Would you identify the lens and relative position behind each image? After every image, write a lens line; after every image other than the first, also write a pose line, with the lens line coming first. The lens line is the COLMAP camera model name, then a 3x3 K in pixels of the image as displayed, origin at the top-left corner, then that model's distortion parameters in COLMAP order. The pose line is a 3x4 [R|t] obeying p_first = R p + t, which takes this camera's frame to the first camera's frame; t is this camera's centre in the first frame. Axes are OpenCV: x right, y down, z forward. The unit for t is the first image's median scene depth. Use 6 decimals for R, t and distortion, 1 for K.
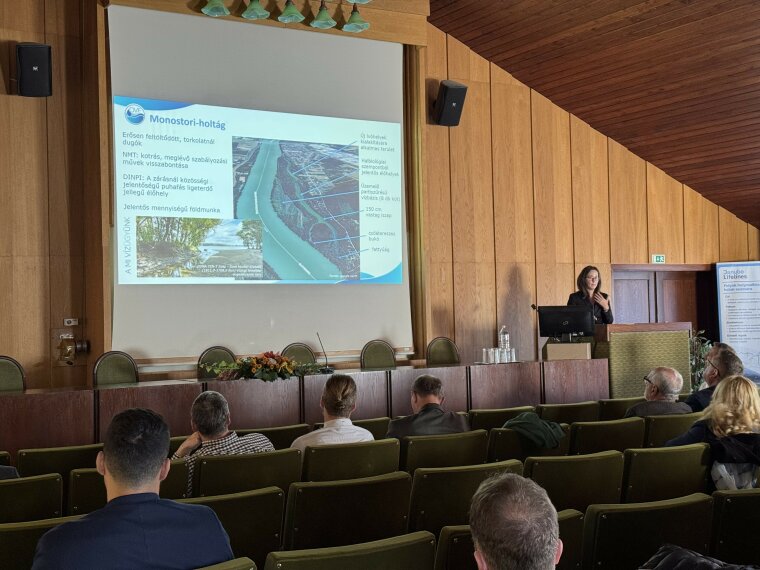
lens RADIAL K [[1057.3, 0, 380.0], [0, 1057.3, 285.0], [0, 0, 1]] dist [0.205975, -0.409051]
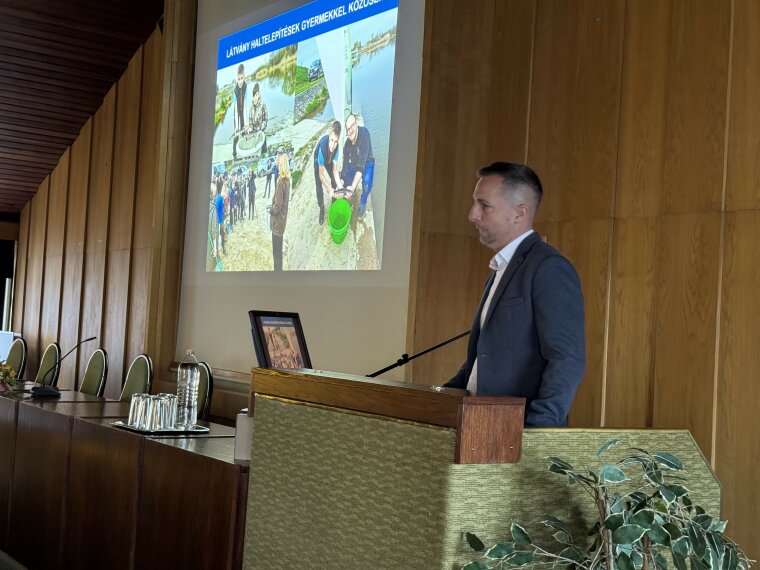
lens RADIAL K [[1057.3, 0, 380.0], [0, 1057.3, 285.0], [0, 0, 1]] dist [0.205975, -0.409051]
pose [[0.075557, -0.009755, -0.997094, 0.484396], [-0.034044, 0.999344, -0.012357, 0.012107], [0.996560, 0.034879, 0.075175, 0.875980]]
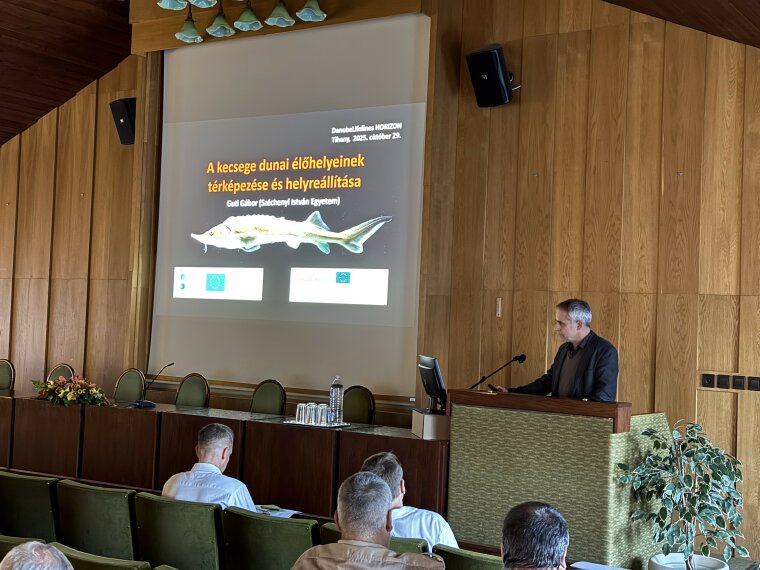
lens RADIAL K [[1057.3, 0, 380.0], [0, 1057.3, 285.0], [0, 0, 1]] dist [0.205975, -0.409051]
pose [[0.440526, 0.011291, -0.897669, 0.671203], [-0.029286, 0.999569, -0.001799, -0.020425], [0.897262, 0.027081, 0.440667, 0.582873]]
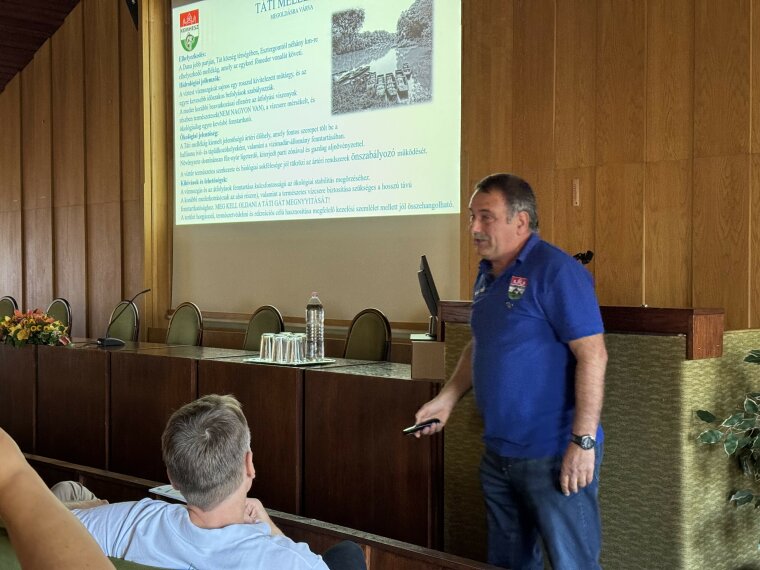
lens RADIAL K [[1057.3, 0, 380.0], [0, 1057.3, 285.0], [0, 0, 1]] dist [0.205975, -0.409051]
pose [[0.258035, 0.038963, -0.965350, 0.527515], [0.018149, 0.998815, 0.045165, 0.010373], [0.965965, -0.029174, 0.257022, 0.751466]]
